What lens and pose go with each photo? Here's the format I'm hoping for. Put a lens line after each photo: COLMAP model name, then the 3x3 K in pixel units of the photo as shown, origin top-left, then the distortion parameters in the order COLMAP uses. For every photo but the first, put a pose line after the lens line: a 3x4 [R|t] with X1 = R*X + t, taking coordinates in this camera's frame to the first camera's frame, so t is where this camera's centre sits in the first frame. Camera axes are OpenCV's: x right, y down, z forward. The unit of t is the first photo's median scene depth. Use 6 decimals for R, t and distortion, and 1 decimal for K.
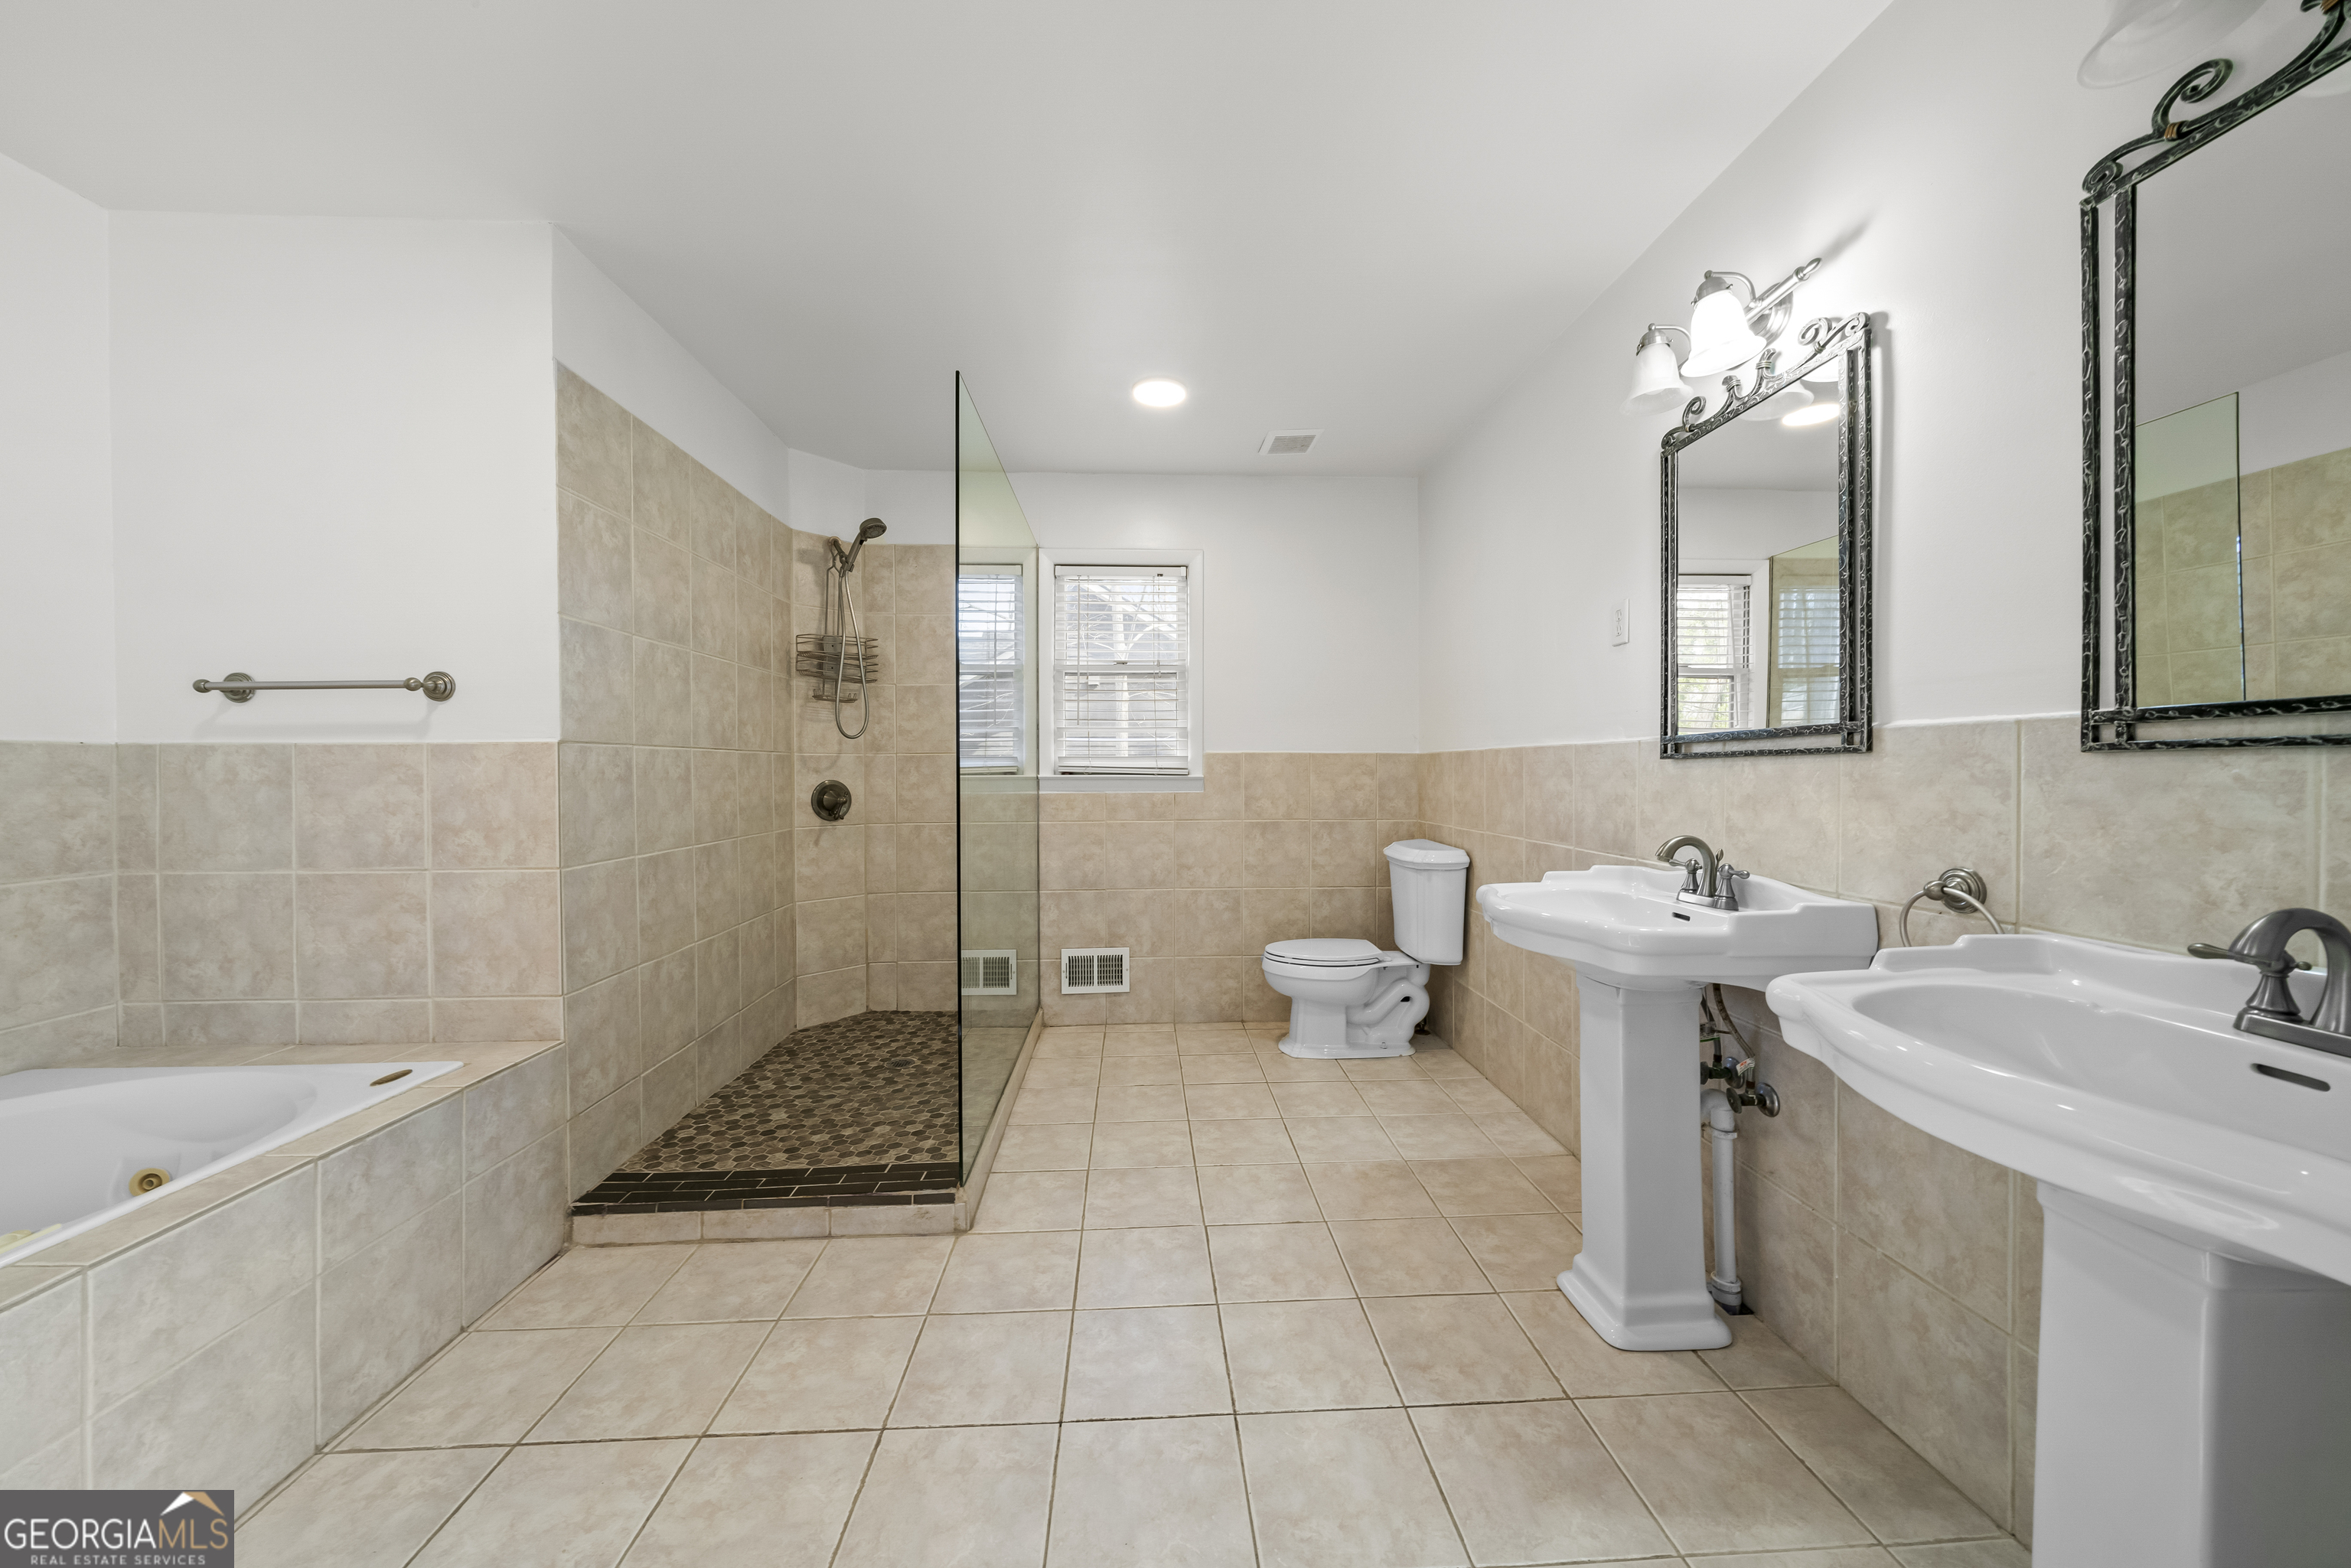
lens RADIAL K [[826.8, 0, 1167.4], [0, 826.8, 744.3], [0, 0, 1]] dist [-0.001120, 0.000068]
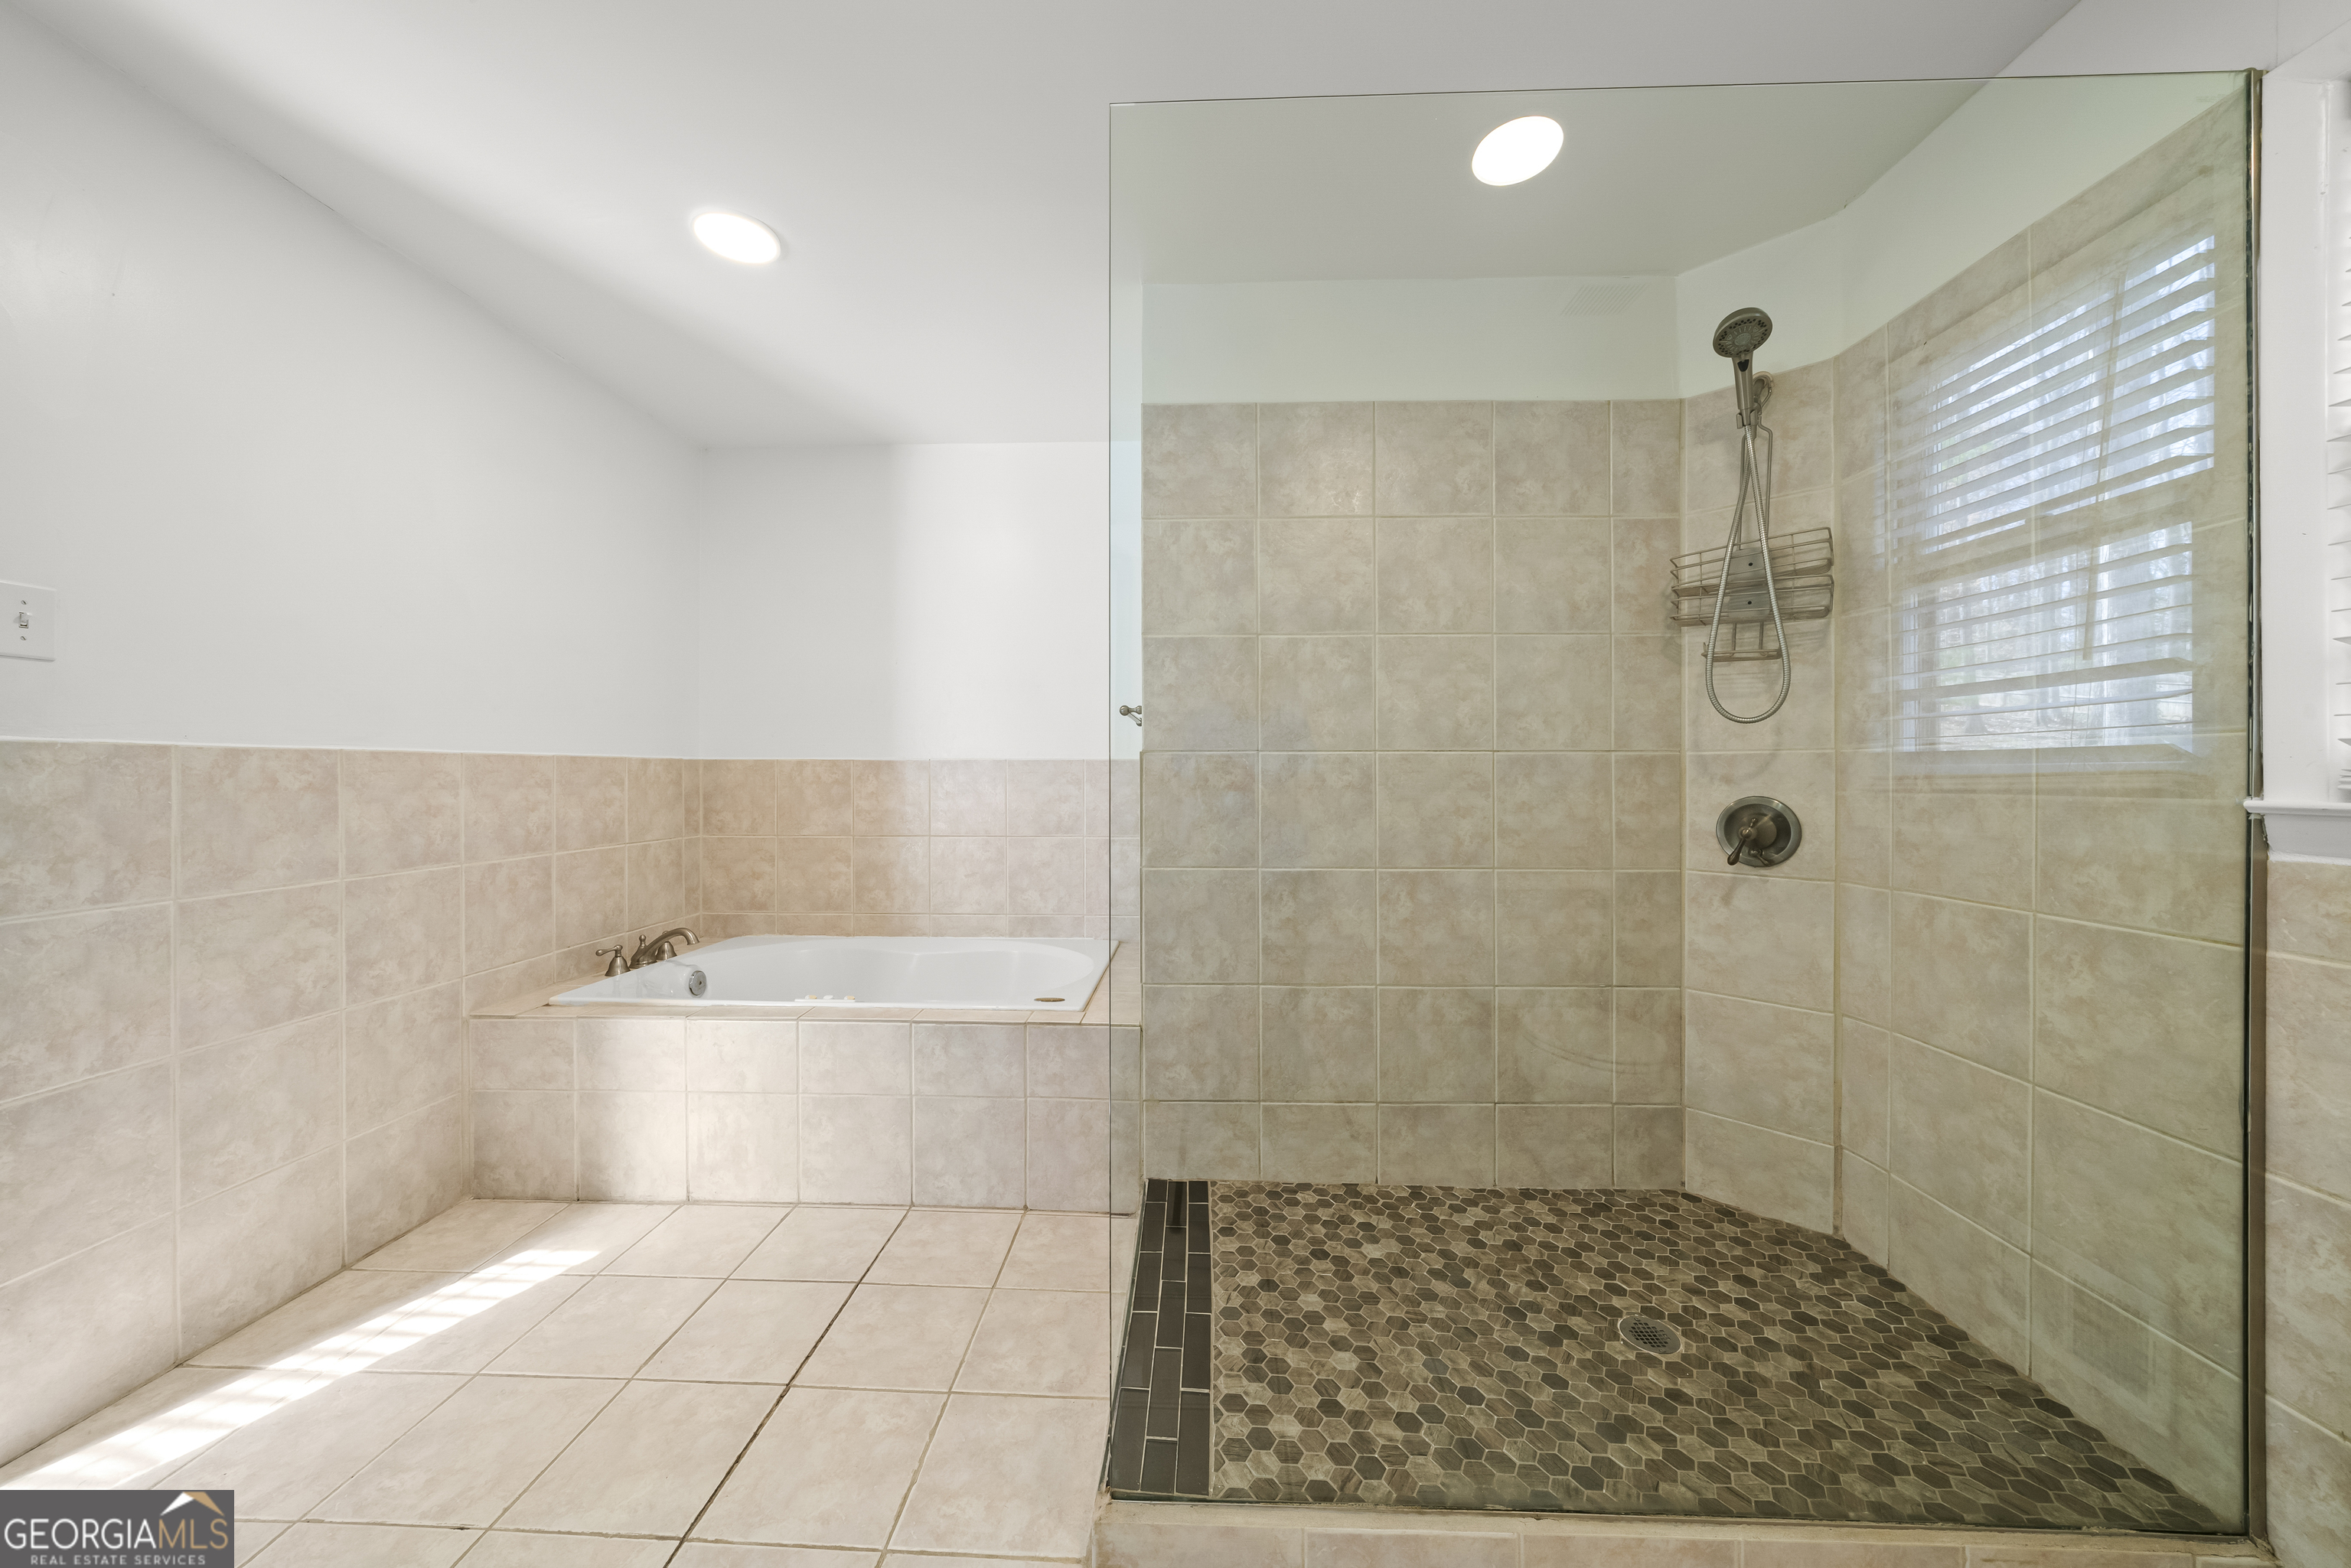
lens RADIAL K [[789.2, 0, 1179.4], [0, 789.2, 770.8], [0, 0, 1]] dist [-0.008612, -0.000073]
pose [[-0.079103, -0.008851, -0.996827, 0.256914], [0.028123, 0.999543, -0.011106, 0.030352], [0.996470, -0.028912, -0.078818, 0.957826]]
